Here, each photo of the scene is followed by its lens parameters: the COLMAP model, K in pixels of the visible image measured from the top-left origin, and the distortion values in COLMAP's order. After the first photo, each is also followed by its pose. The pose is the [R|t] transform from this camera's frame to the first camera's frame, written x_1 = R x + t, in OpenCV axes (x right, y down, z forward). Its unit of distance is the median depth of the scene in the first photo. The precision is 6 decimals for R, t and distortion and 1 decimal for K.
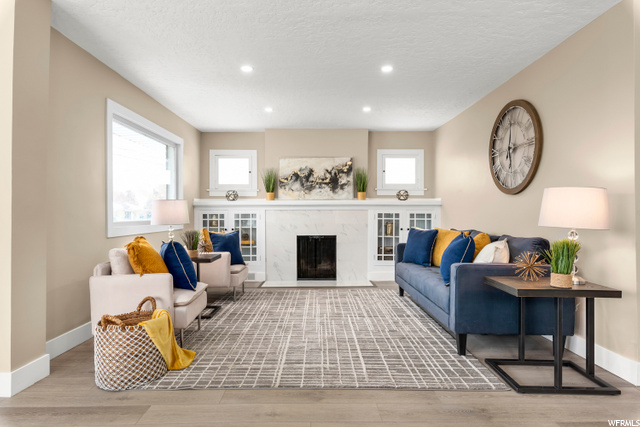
lens RADIAL K [[362.3, 0, 320.4], [0, 362.3, 207.6], [0, 0, 1]] dist [-0.000067, 0.000142]
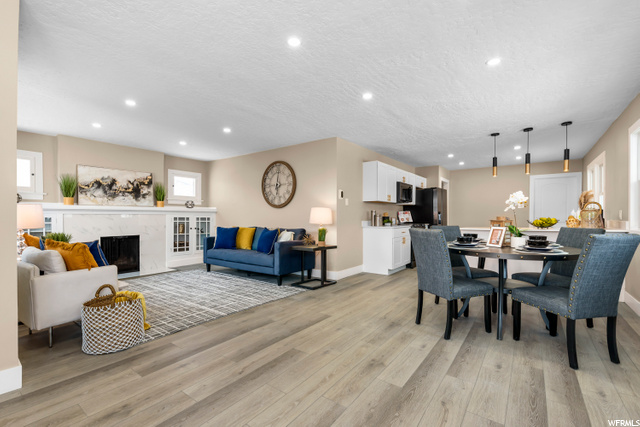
lens RADIAL K [[283.8, 0, 320.0], [0, 283.8, 213.5], [0, 0, 1]] dist [0.000139, 0.000028]
pose [[0.607495, 0.012085, 0.794231, -0.351542], [-0.014810, 0.999883, -0.003886, -0.002244], [-0.794185, -0.009402, 0.607603, -0.077316]]
